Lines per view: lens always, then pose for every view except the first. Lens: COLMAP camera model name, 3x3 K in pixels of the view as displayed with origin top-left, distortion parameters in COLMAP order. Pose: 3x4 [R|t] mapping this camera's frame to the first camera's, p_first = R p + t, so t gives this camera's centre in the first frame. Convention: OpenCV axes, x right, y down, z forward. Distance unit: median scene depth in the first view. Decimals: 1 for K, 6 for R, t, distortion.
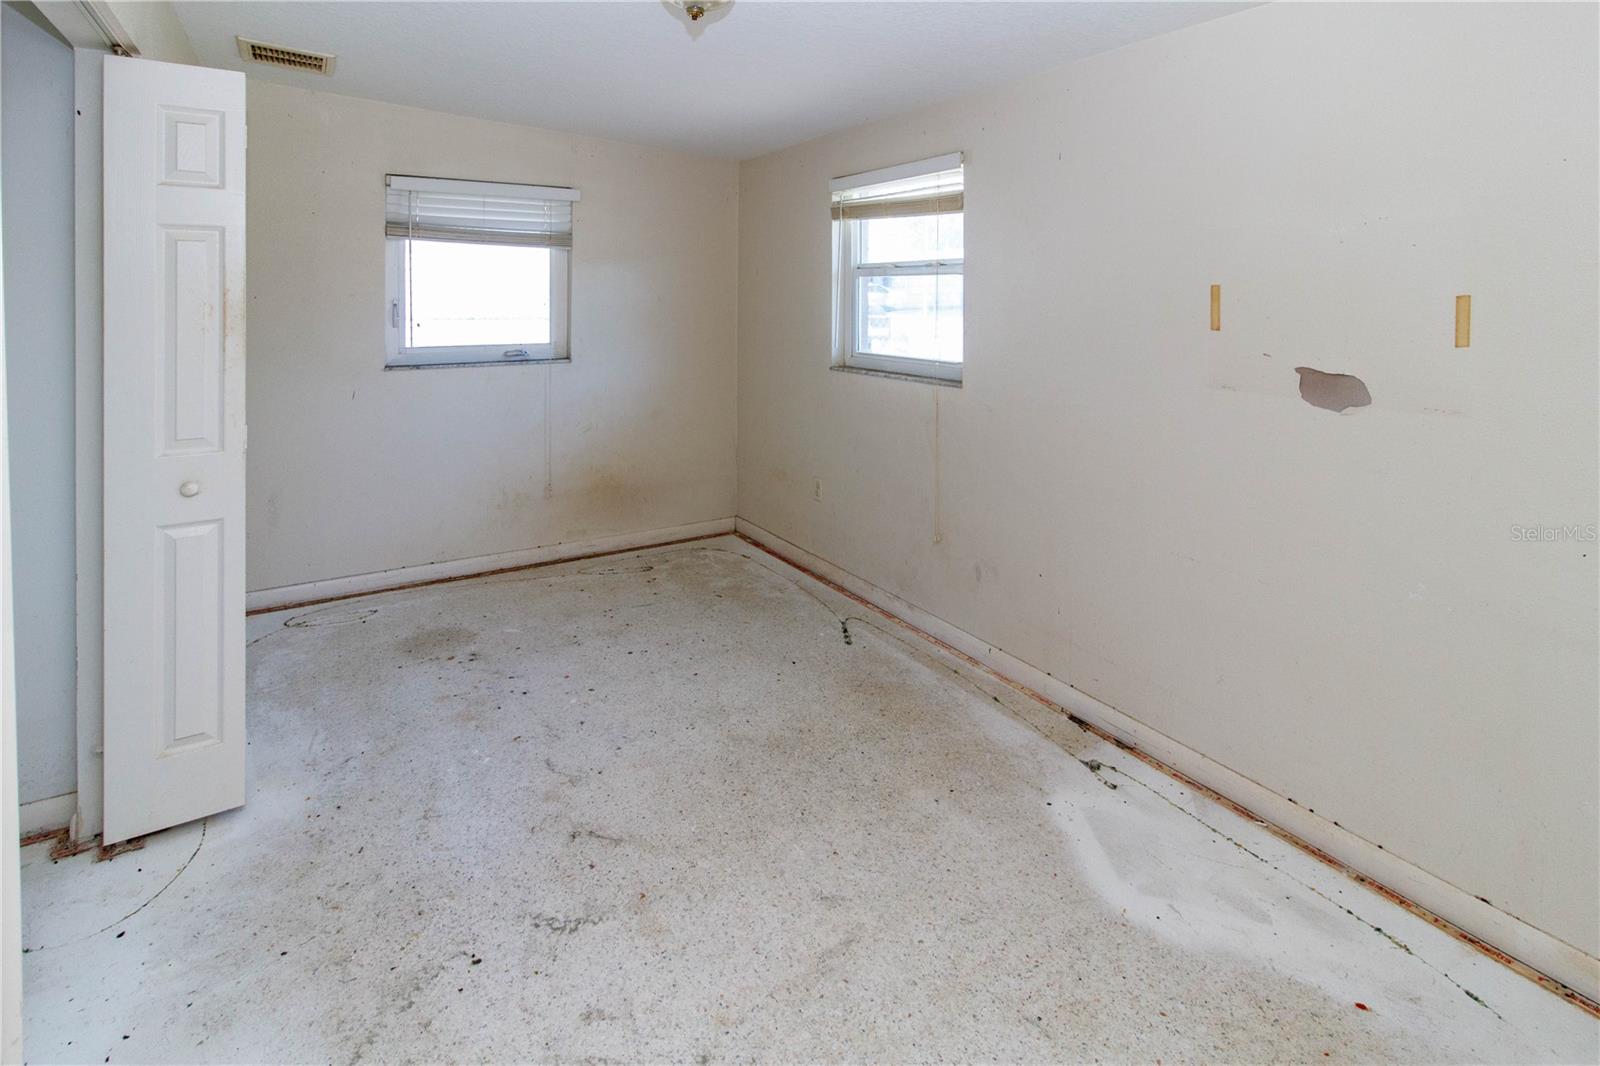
lens RADIAL K [[735.3, 0, 794.6], [0, 735.3, 518.9], [0, 0, 1]] dist [0.002439, 0.000659]
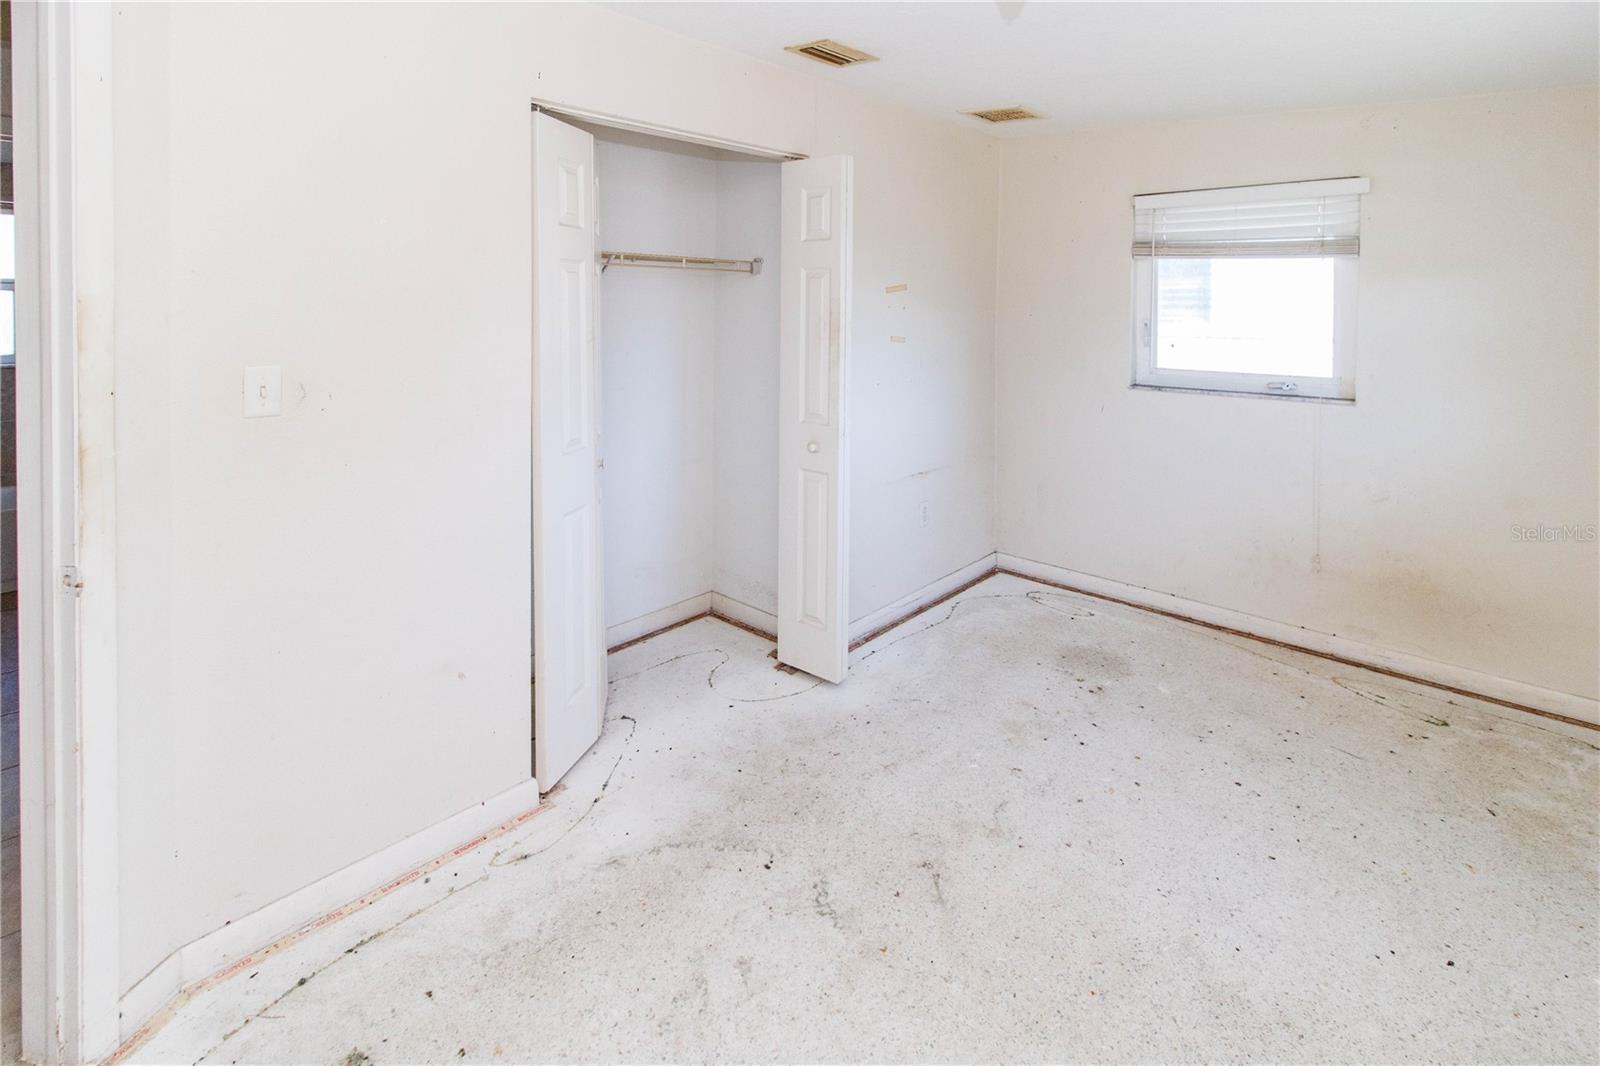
lens RADIAL K [[758.6, 0, 800.3], [0, 758.6, 511.2], [0, 0, 1]] dist [0.000082, 0.000265]
pose [[0.289928, 0.253892, -0.922757, 0.357752], [-0.284846, 0.943367, 0.170065, -0.105703], [0.913676, 0.213537, 0.345829, 0.308464]]
